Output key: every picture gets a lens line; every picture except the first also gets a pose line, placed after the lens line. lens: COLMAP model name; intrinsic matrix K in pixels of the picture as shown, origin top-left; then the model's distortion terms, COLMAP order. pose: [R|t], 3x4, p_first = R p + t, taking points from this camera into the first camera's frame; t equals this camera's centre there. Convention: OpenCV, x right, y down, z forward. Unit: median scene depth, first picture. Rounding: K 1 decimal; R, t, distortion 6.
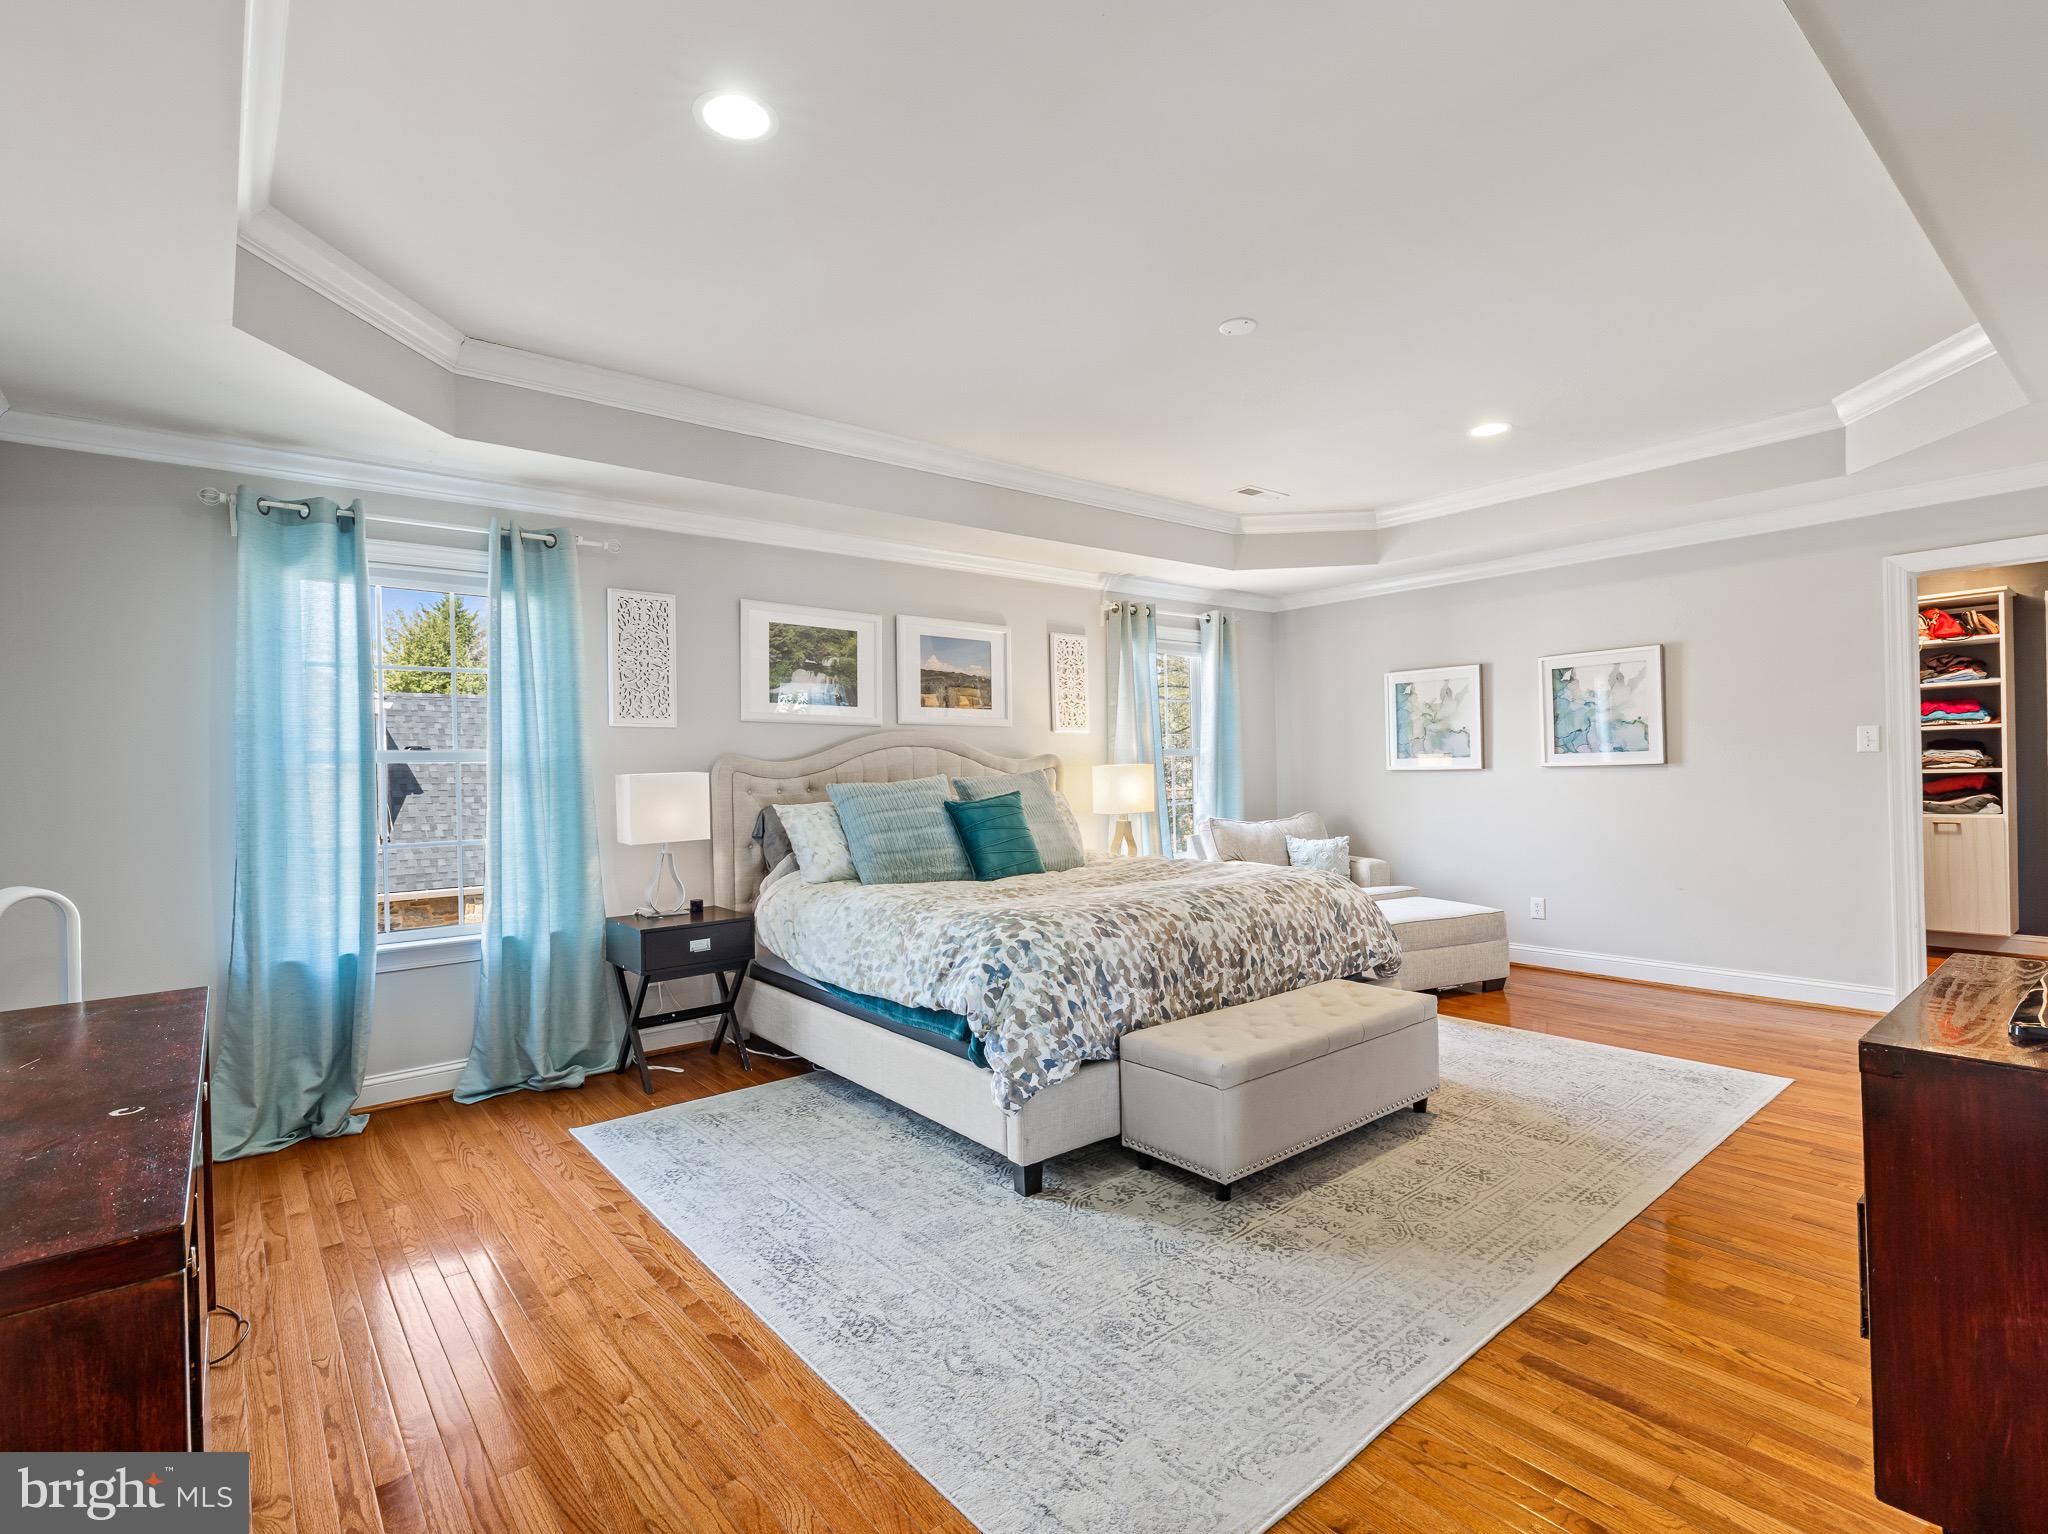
lens RADIAL K [[963.1, 0, 1021.1], [0, 963.1, 772.7], [0, 0, 1]] dist [-0.001872, -0.000868]
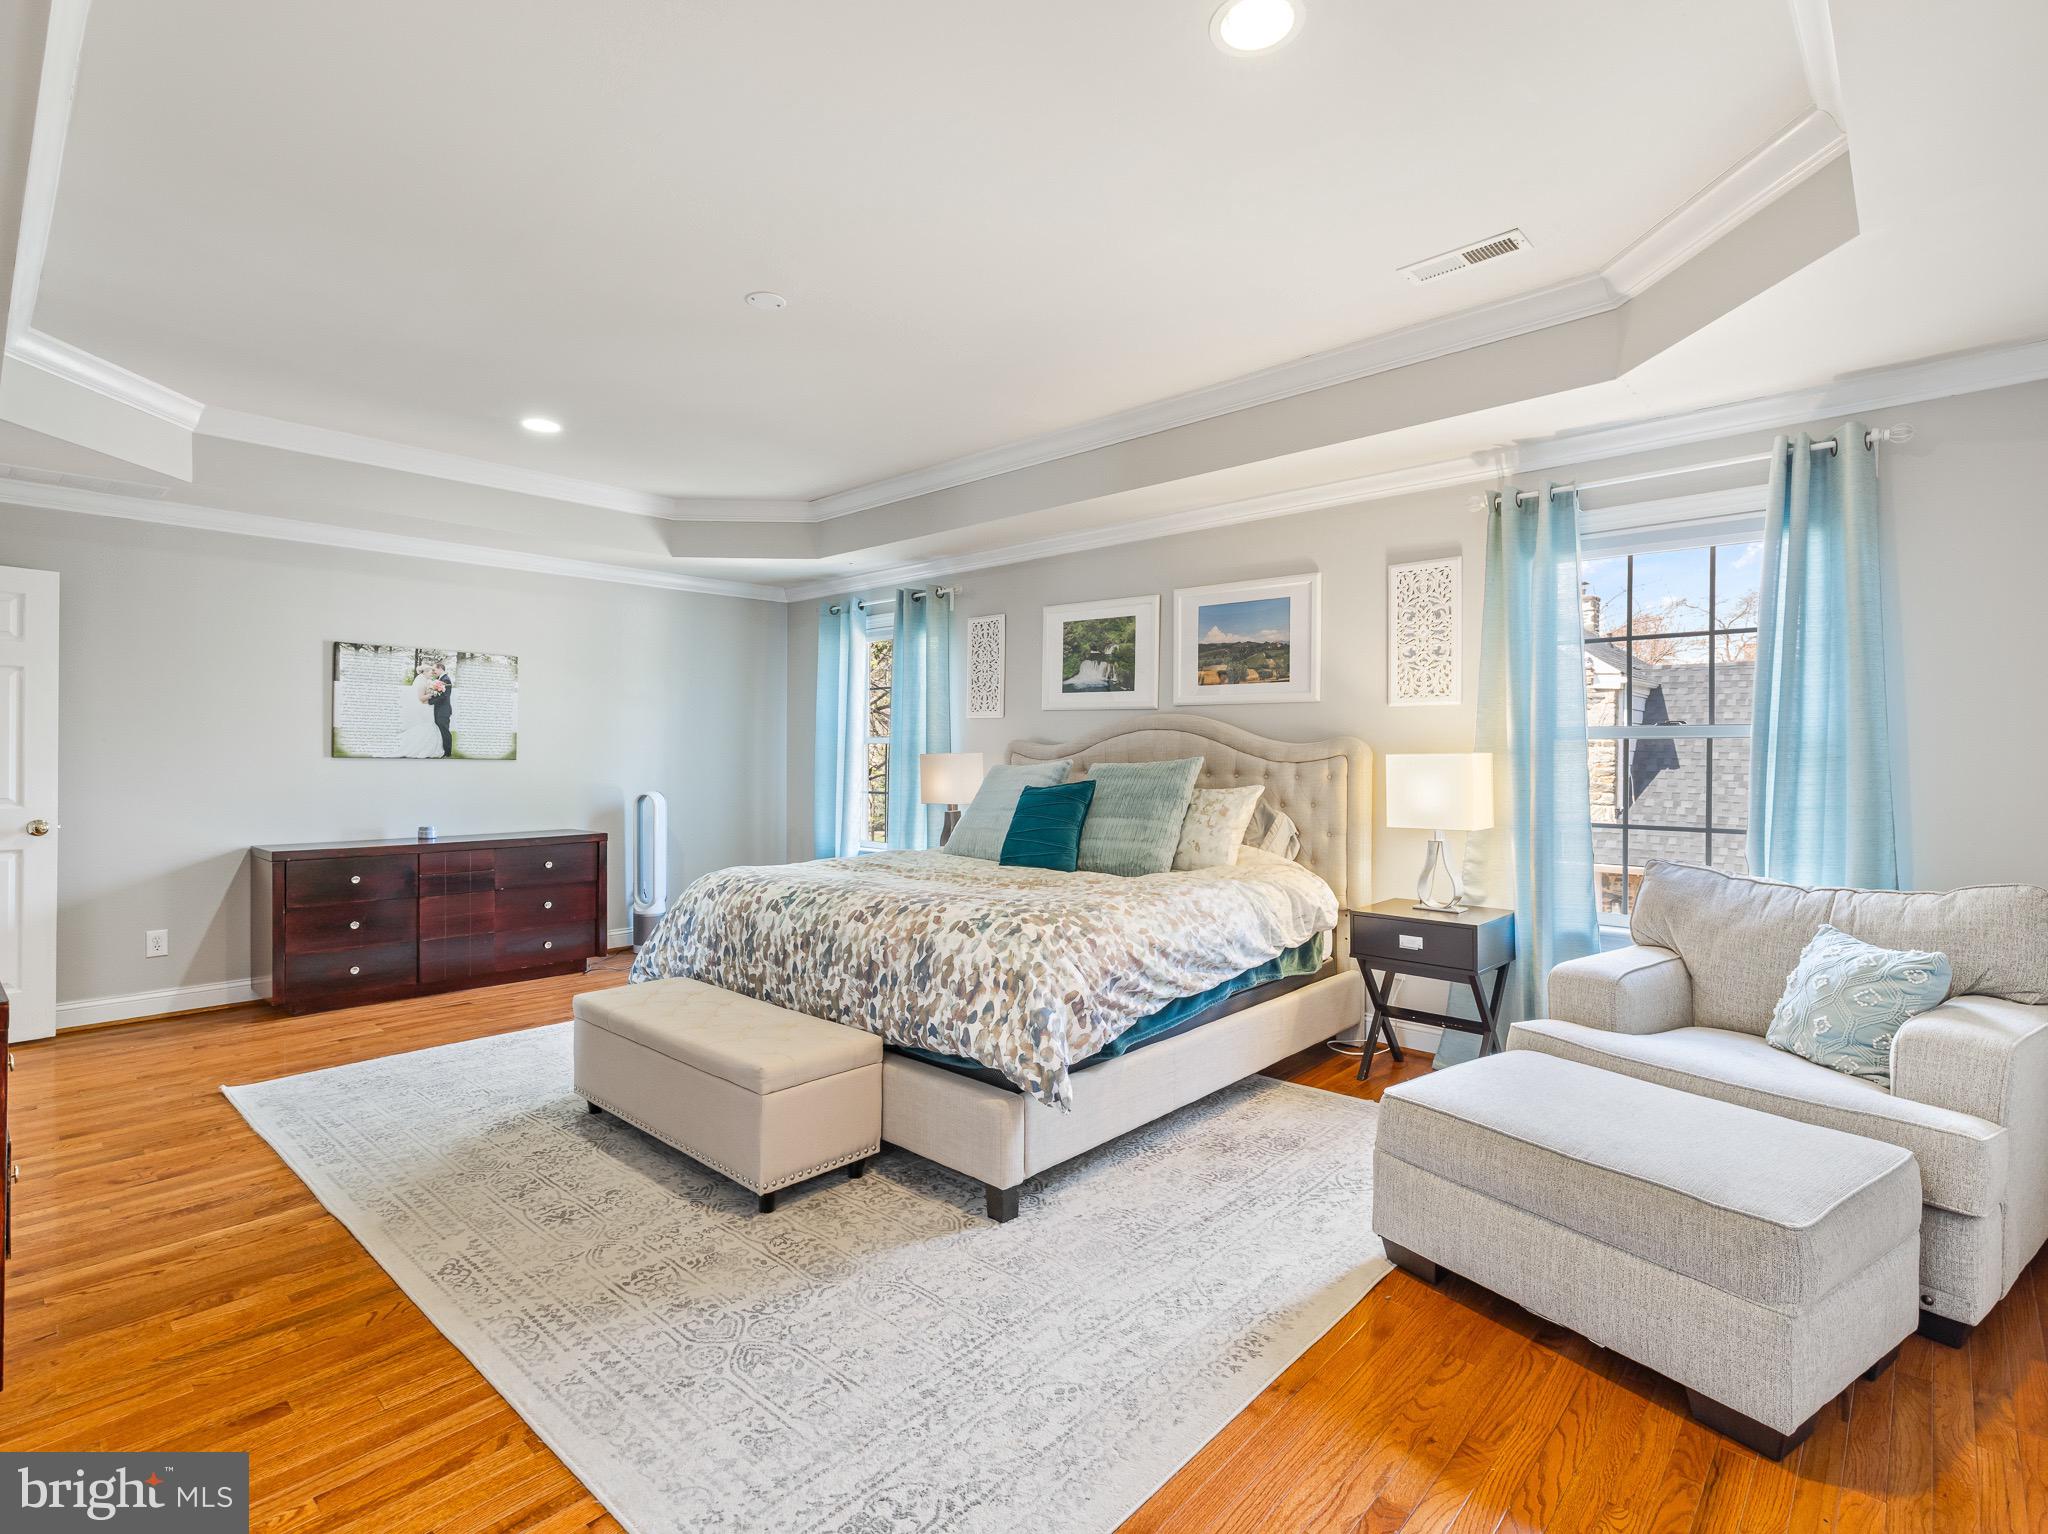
lens RADIAL K [[969.2, 0, 1023.3], [0, 969.2, 751.1], [0, 0, 1]] dist [0.002637, 0.001674]
pose [[0.164324, 0.018043, -0.986241, 0.881698], [-0.009101, 0.999818, 0.016775, -0.023212], [0.986364, 0.006220, 0.164458, 0.781468]]
